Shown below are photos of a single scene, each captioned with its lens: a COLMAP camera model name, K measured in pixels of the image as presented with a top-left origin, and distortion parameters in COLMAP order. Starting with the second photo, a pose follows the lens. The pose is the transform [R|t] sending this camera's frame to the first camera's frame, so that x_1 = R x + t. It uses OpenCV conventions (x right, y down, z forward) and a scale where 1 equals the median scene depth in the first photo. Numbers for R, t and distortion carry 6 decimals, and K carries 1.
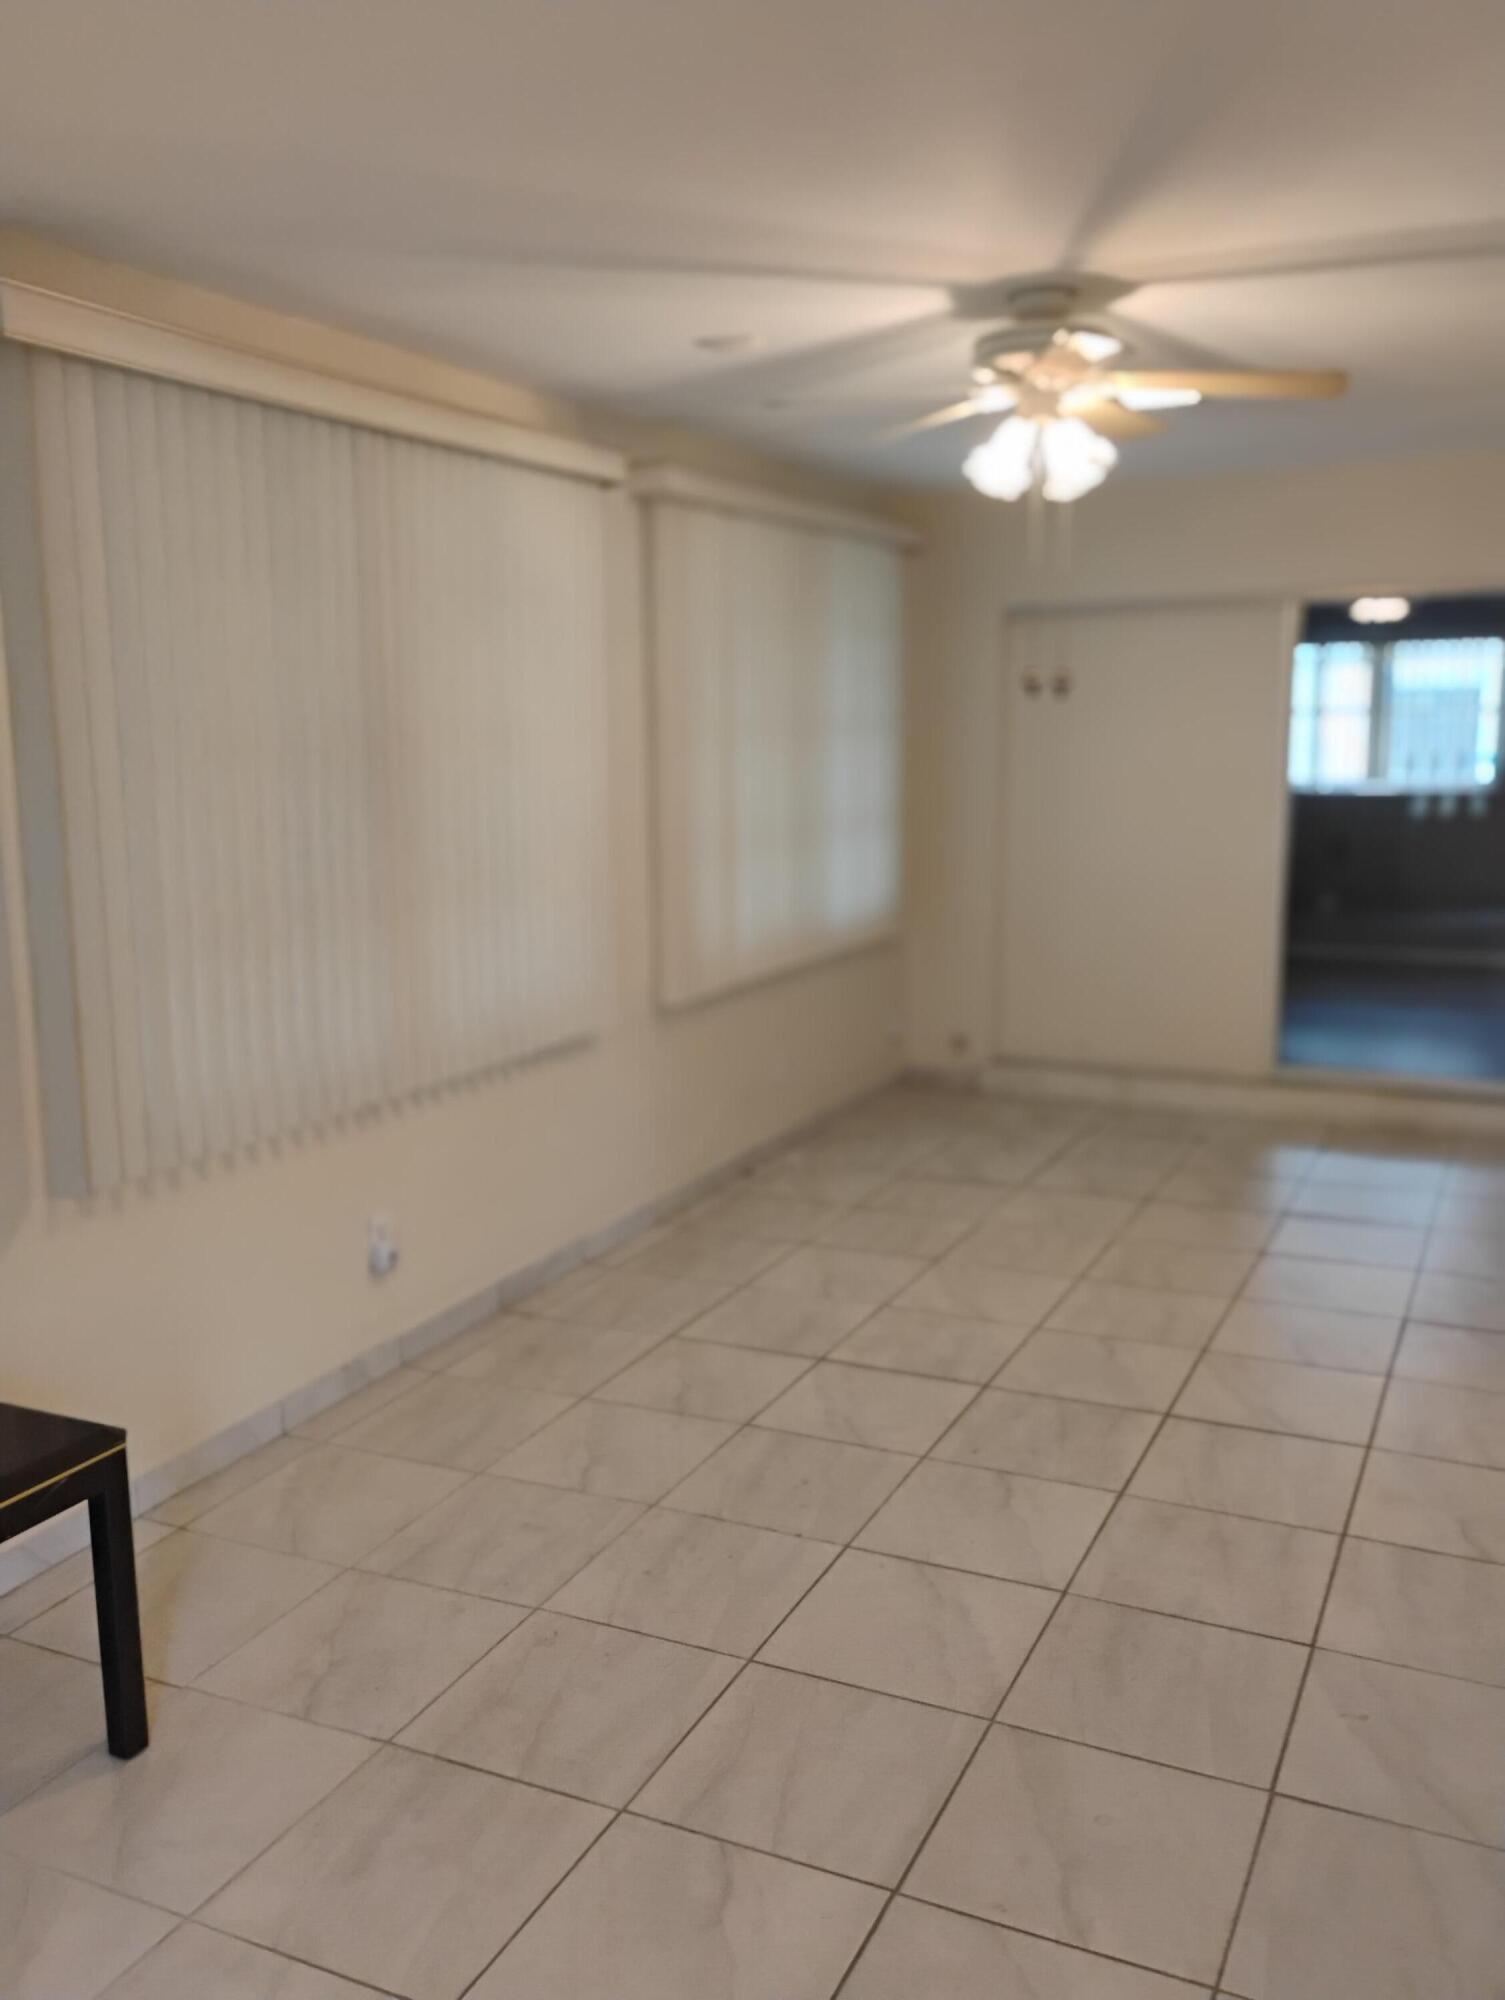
lens RADIAL K [[1690.4, 0, 747.8], [0, 1690.4, 984.8], [0, 0, 1]] dist [0.053209, -0.056919]
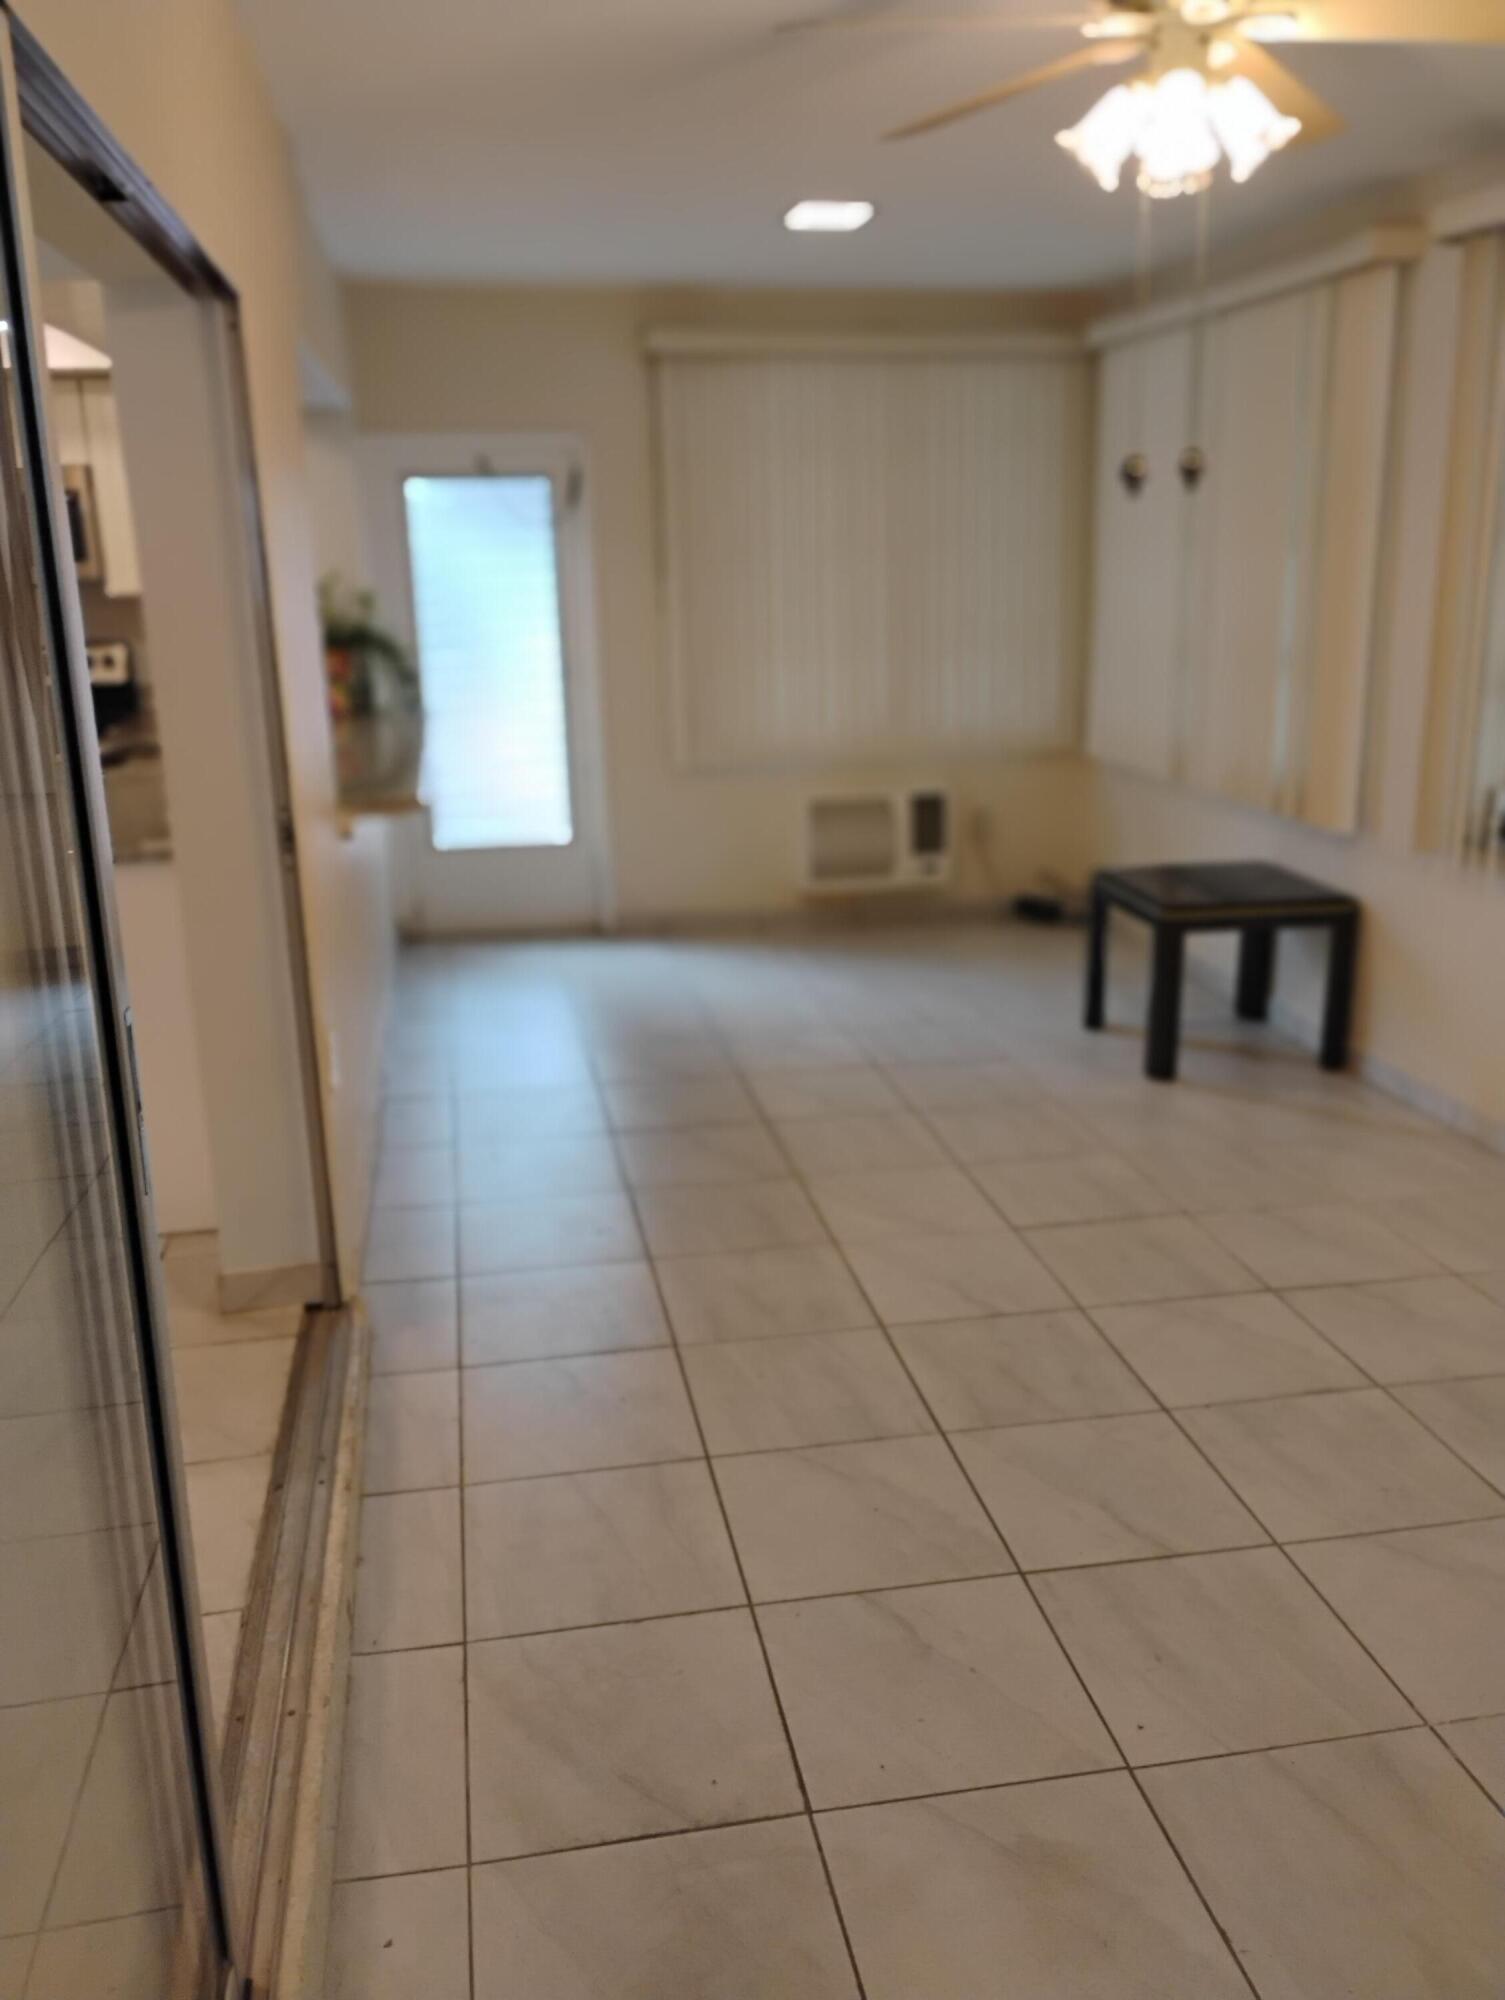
lens RADIAL K [[1690.4, 0, 763.1], [0, 1690.4, 1019.3], [0, 0, 1]] dist [0.053209, -0.056919]
pose [[-0.805938, 0.190809, -0.560407, 0.738180], [-0.060250, 0.915281, 0.398284, -0.240191], [0.588926, 0.354757, -0.726163, 1.492211]]
